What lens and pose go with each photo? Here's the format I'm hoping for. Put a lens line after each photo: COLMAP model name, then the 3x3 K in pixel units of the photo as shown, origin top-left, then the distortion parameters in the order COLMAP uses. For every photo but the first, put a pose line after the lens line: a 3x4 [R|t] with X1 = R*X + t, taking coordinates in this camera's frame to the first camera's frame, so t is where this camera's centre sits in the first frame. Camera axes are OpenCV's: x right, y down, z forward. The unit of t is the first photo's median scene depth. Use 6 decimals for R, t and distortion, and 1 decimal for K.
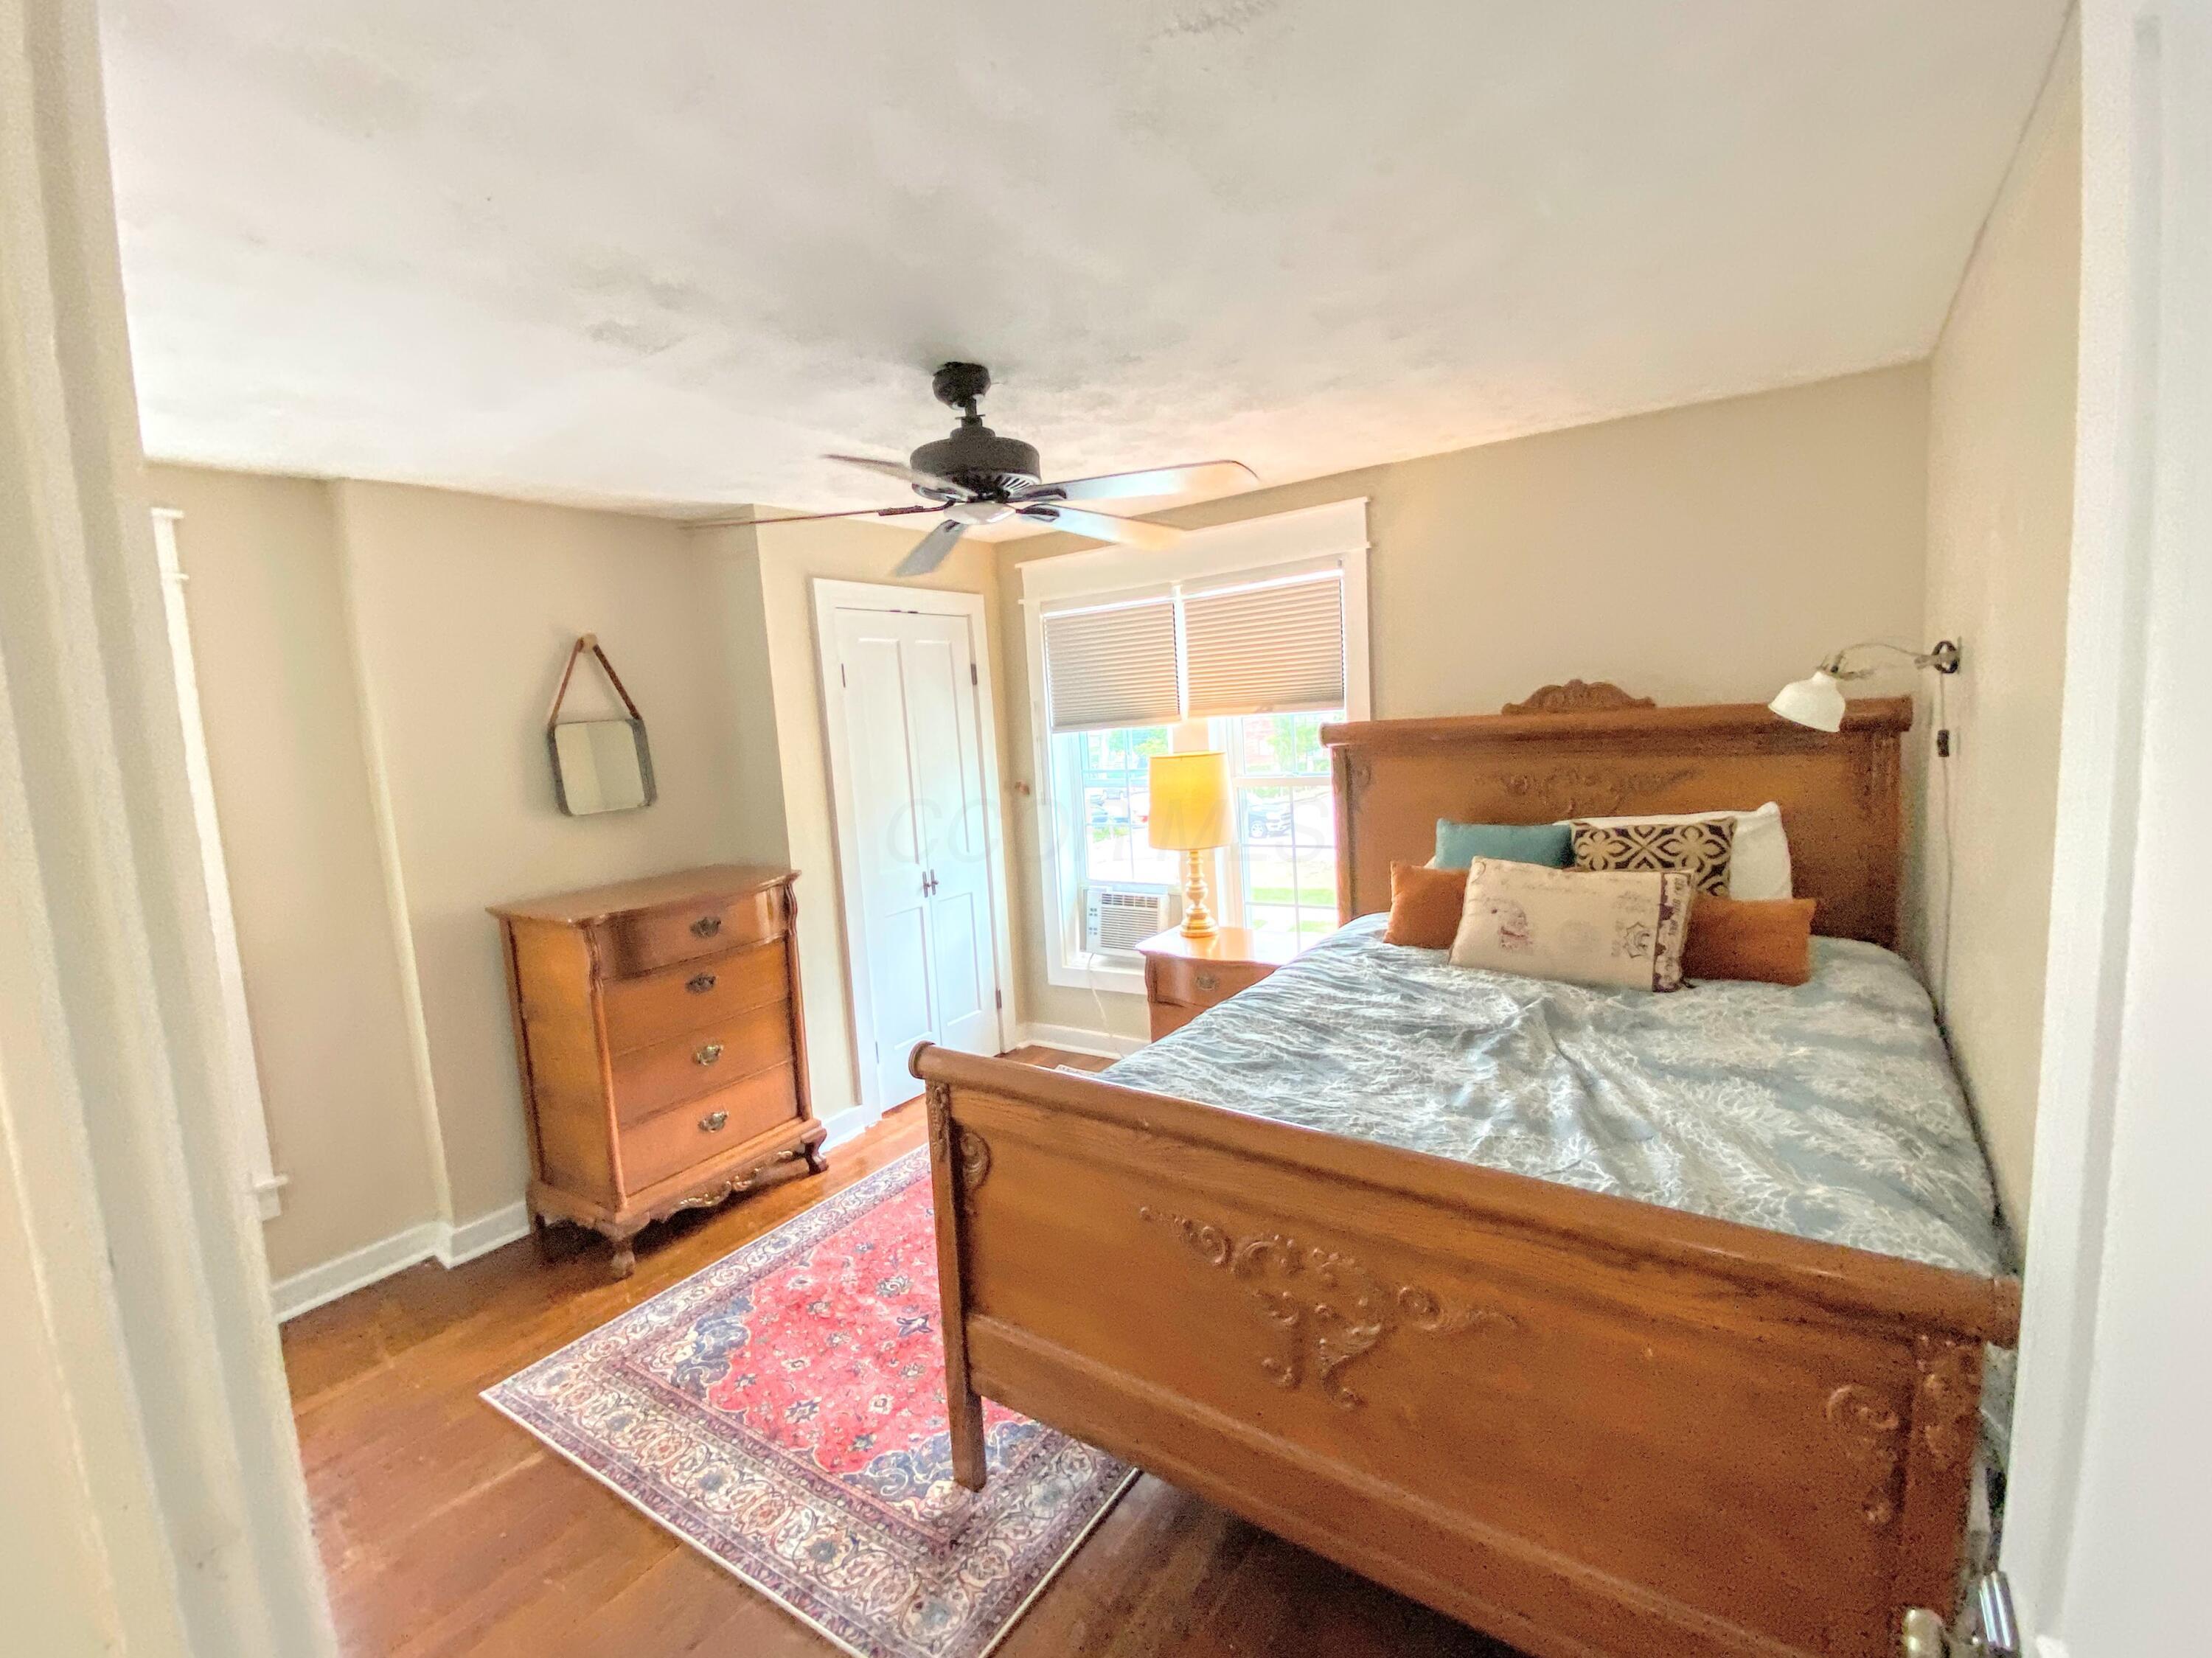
lens RADIAL K [[997.4, 0, 1106.0], [0, 997.4, 829.0], [0, 0, 1]] dist [-0.002163, -0.000739]
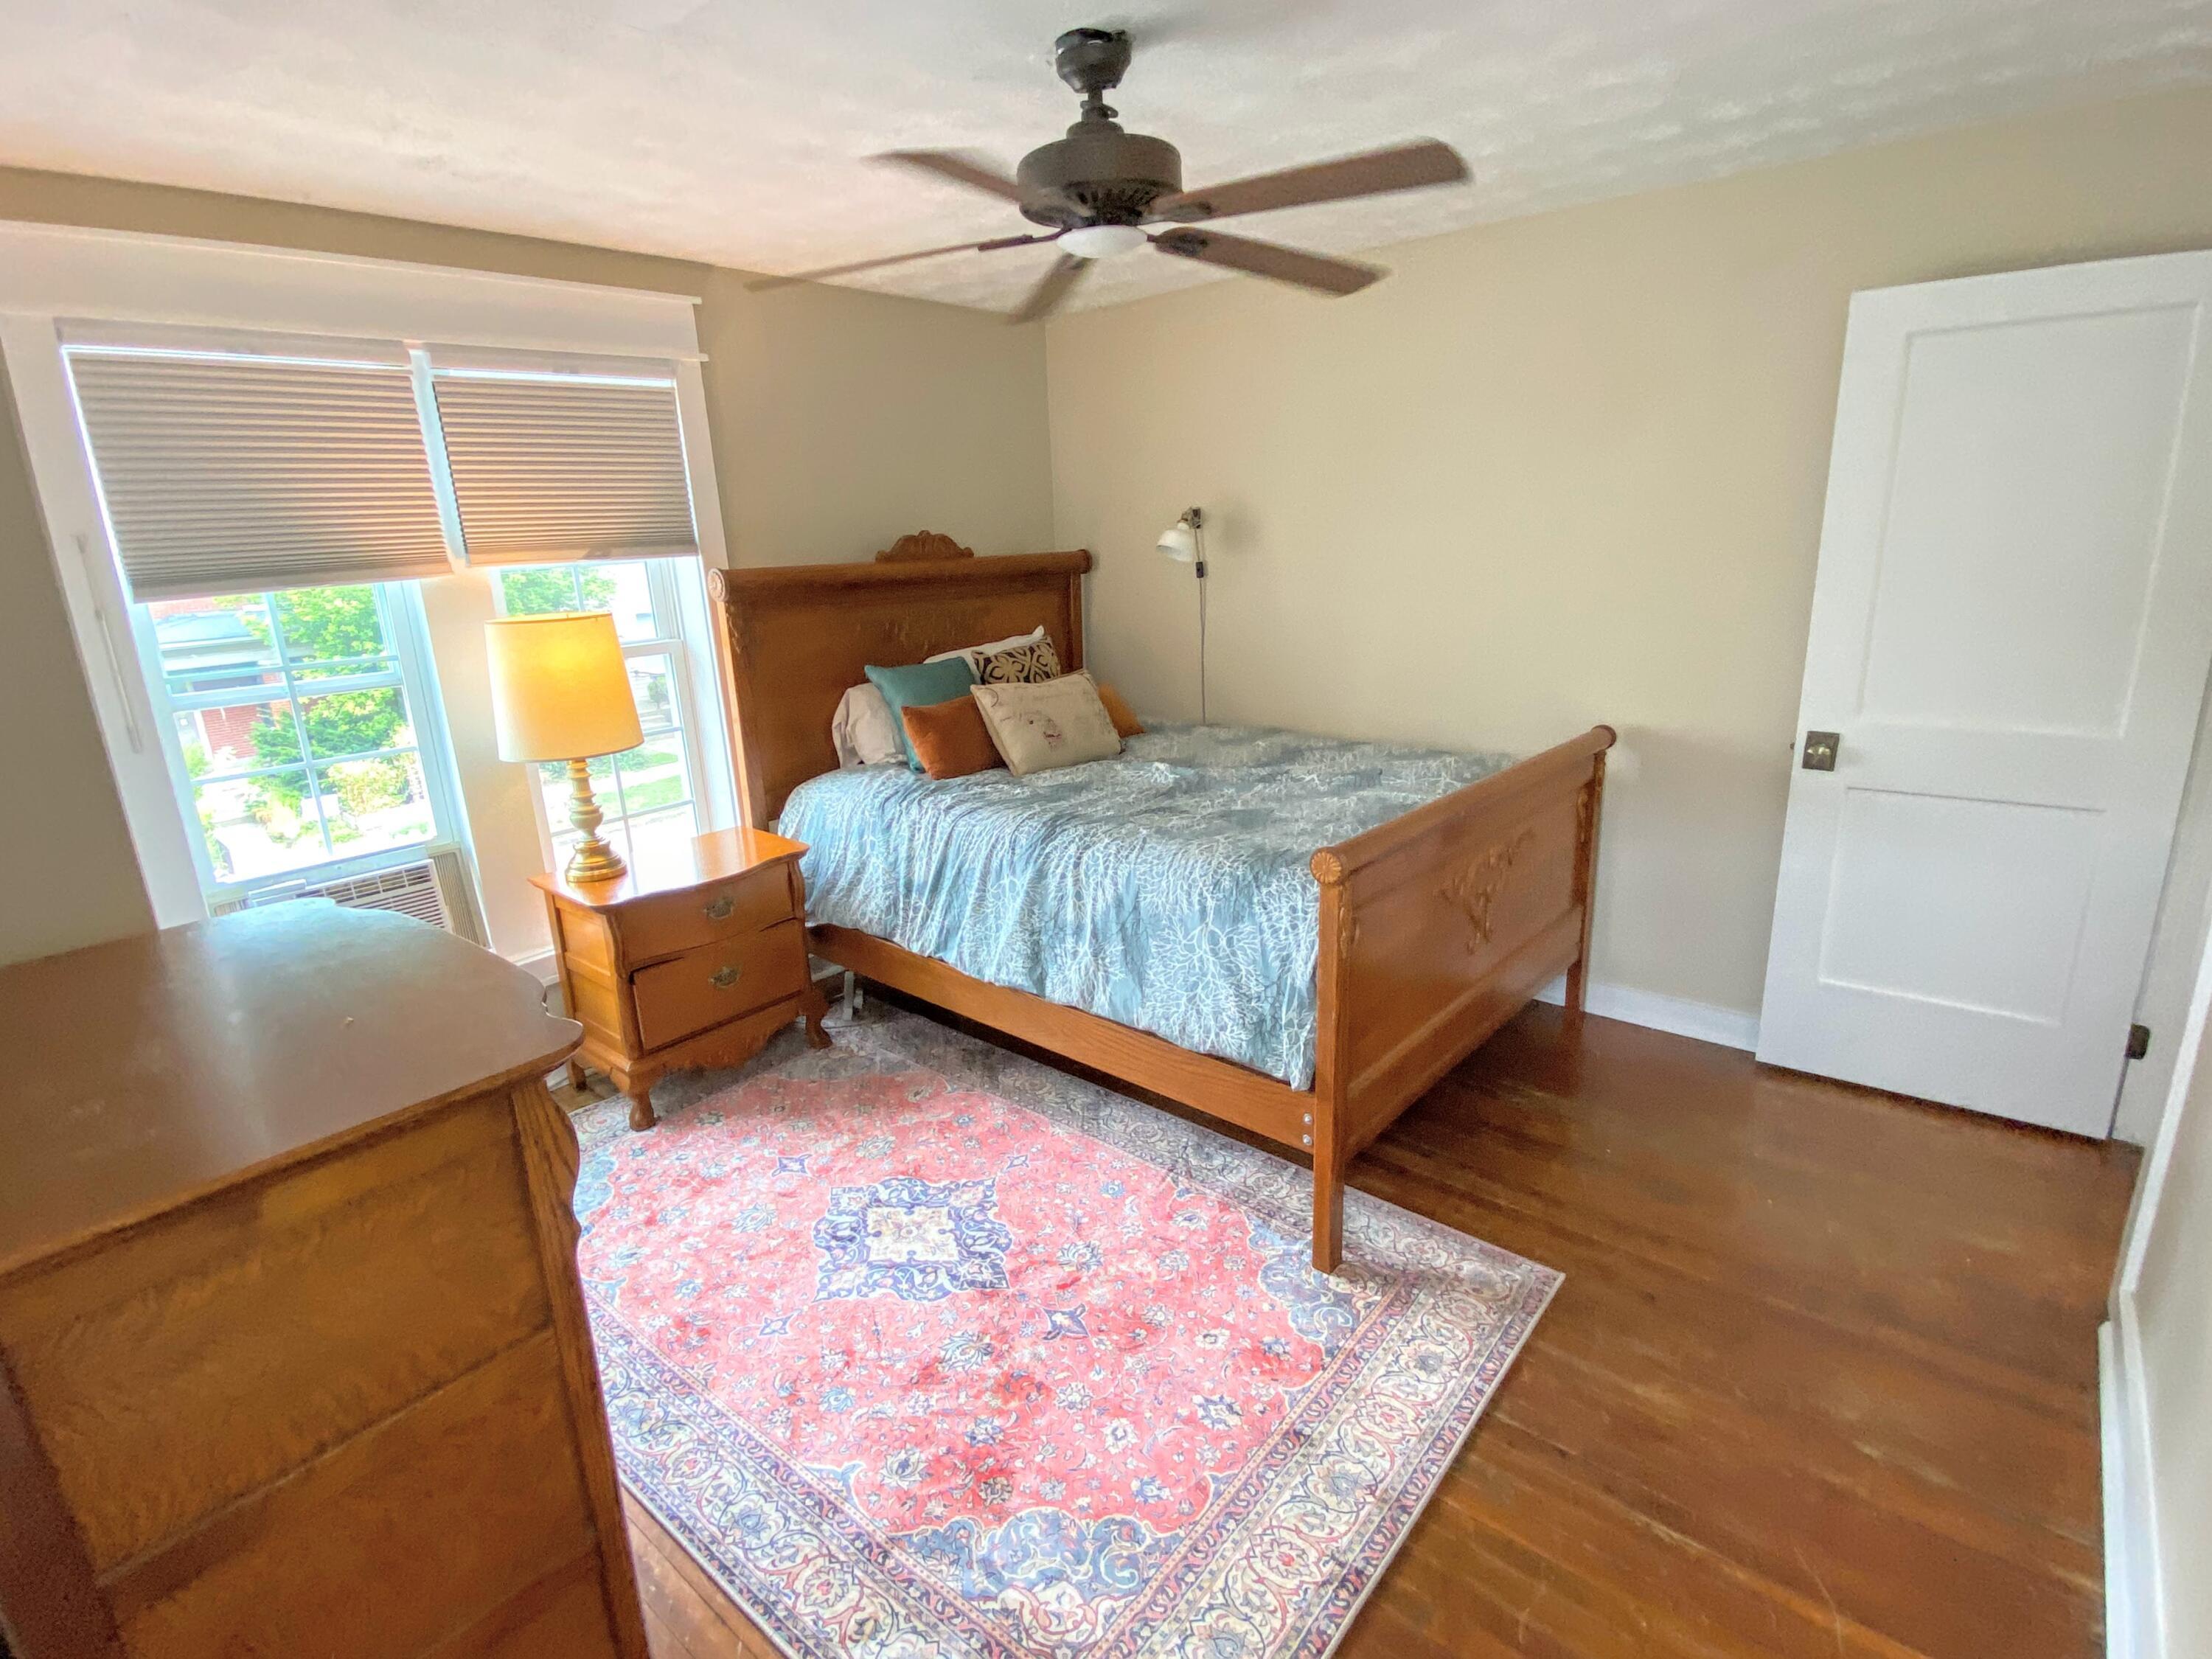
lens RADIAL K [[1070.6, 0, 1106.0], [0, 1070.6, 829.5], [0, 0, 1]] dist [-0.000984, -0.000571]
pose [[0.109735, -0.202924, 0.973026, -0.721213], [0.155189, 0.970430, 0.184881, -0.012649], [-0.981771, 0.130715, 0.137981, 0.642231]]
